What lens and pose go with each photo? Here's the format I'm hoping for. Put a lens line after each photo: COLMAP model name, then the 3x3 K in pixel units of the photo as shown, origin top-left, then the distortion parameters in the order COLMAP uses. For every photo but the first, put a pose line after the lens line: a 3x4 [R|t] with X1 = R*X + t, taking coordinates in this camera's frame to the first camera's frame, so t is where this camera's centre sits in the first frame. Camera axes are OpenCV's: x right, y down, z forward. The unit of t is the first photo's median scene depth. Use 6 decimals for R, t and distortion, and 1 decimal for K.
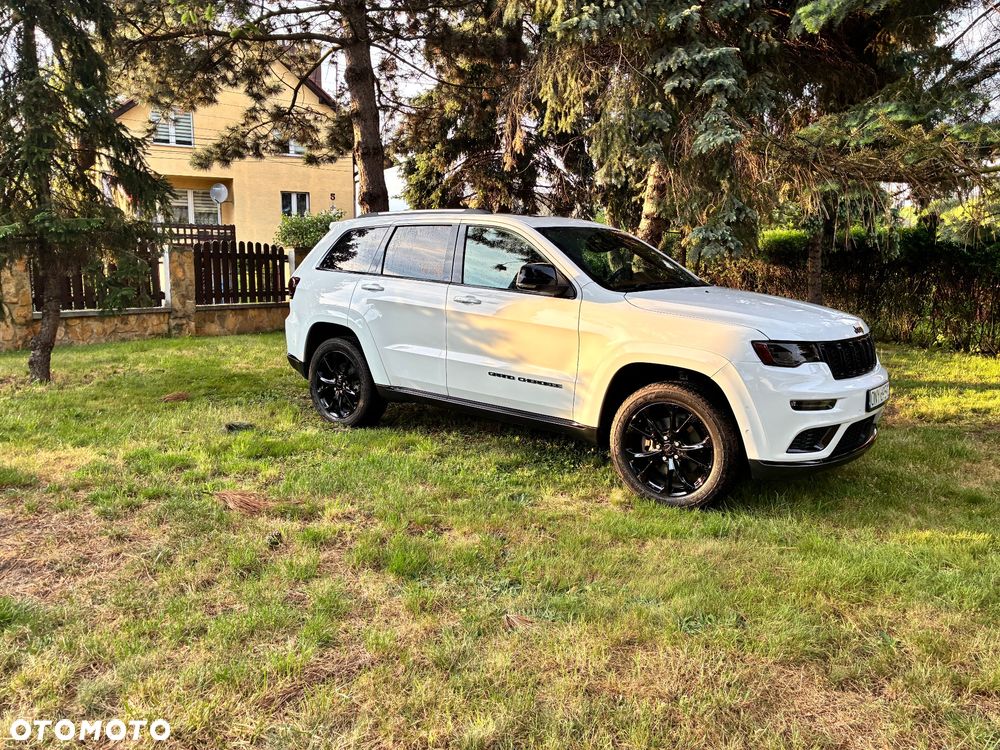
lens RADIAL K [[751.3, 0, 514.6], [0, 751.3, 381.8], [0, 0, 1]] dist [0.060096, -0.078014]
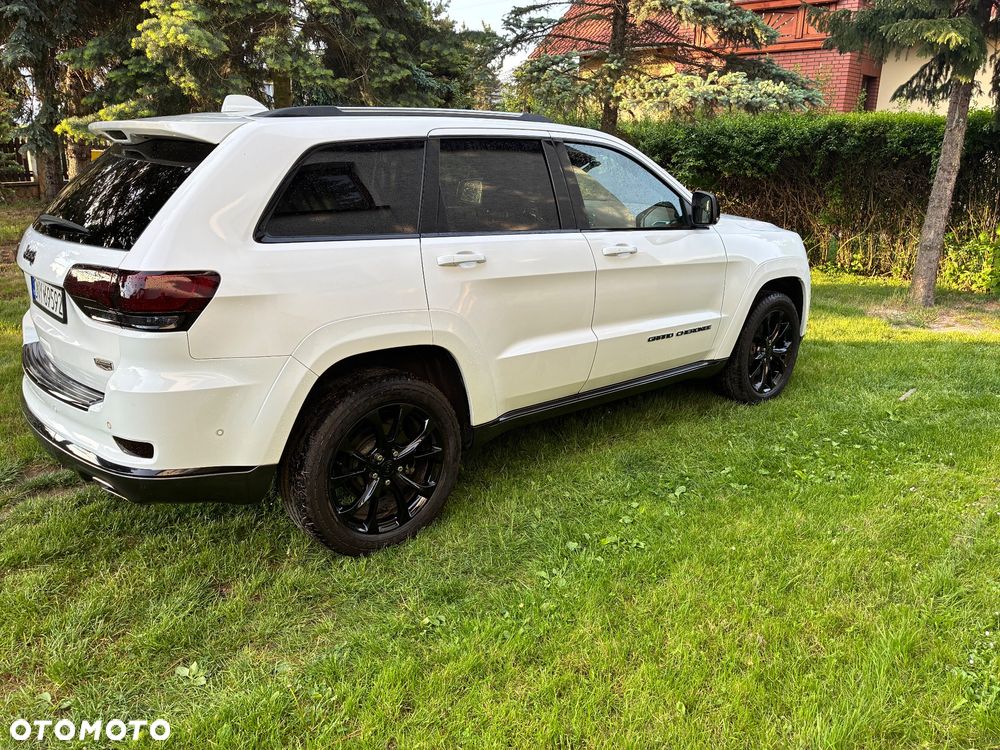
lens RADIAL K [[751.3, 0, 493.9], [0, 751.3, 371.6], [0, 0, 1]] dist [0.060096, -0.078014]
pose [[0.185431, -0.294574, 0.937466, -0.801042], [0.158462, 0.950489, 0.267322, -0.212855], [-0.969797, 0.098983, 0.222929, 0.980475]]
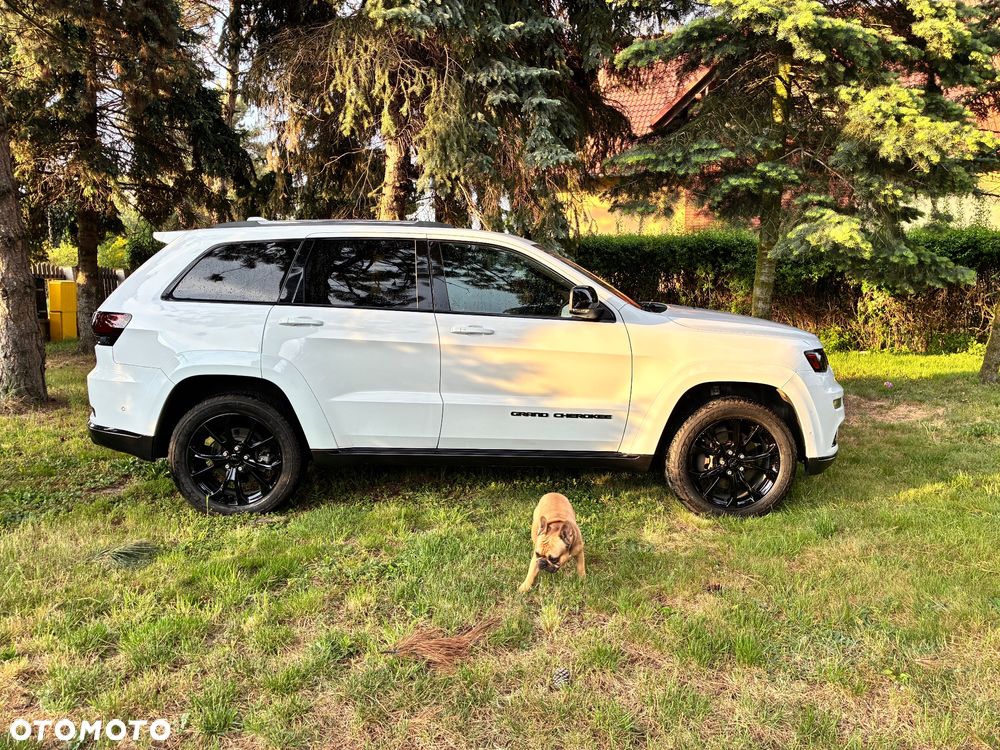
lens RADIAL K [[751.3, 0, 510.2], [0, 751.3, 375.0], [0, 0, 1]] dist [0.060096, -0.078014]
pose [[0.771168, -0.101744, 0.628448, -0.566975], [0.113304, 0.993322, 0.021781, -0.073763], [-0.626467, 0.054409, 0.777546, 0.330374]]
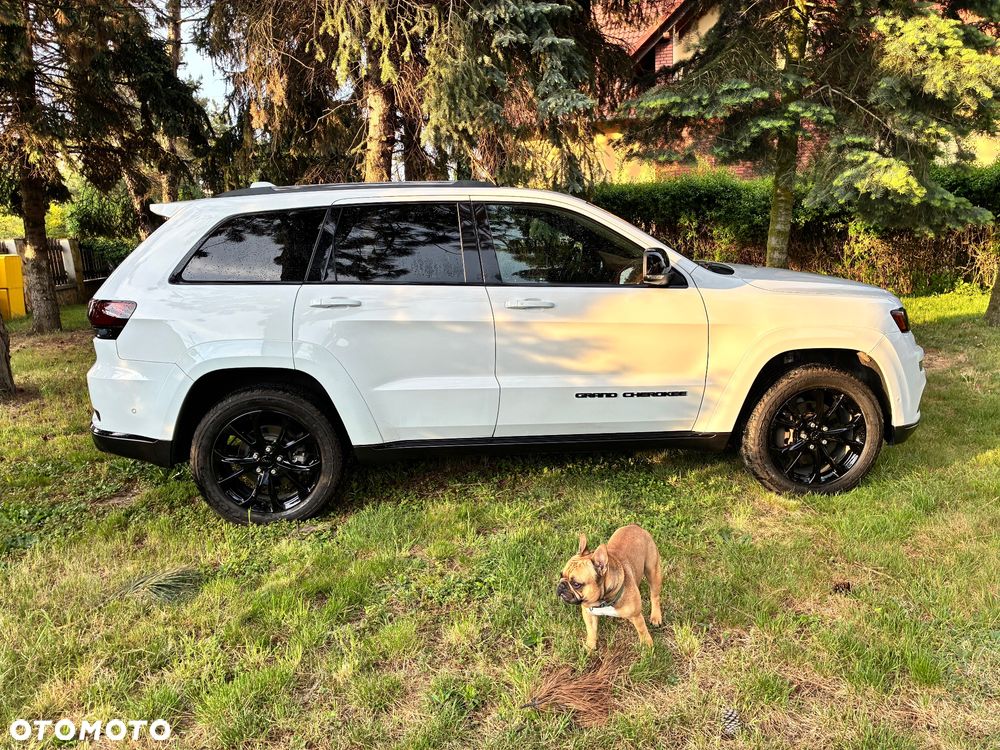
lens RADIAL K [[751.3, 0, 501.6], [0, 751.3, 371.3], [0, 0, 1]] dist [0.060096, -0.078014]
pose [[0.730726, -0.173195, 0.660335, -0.591337], [0.155467, 0.984084, 0.086069, -0.113174], [-0.664733, 0.039767, 0.746022, 0.473411]]
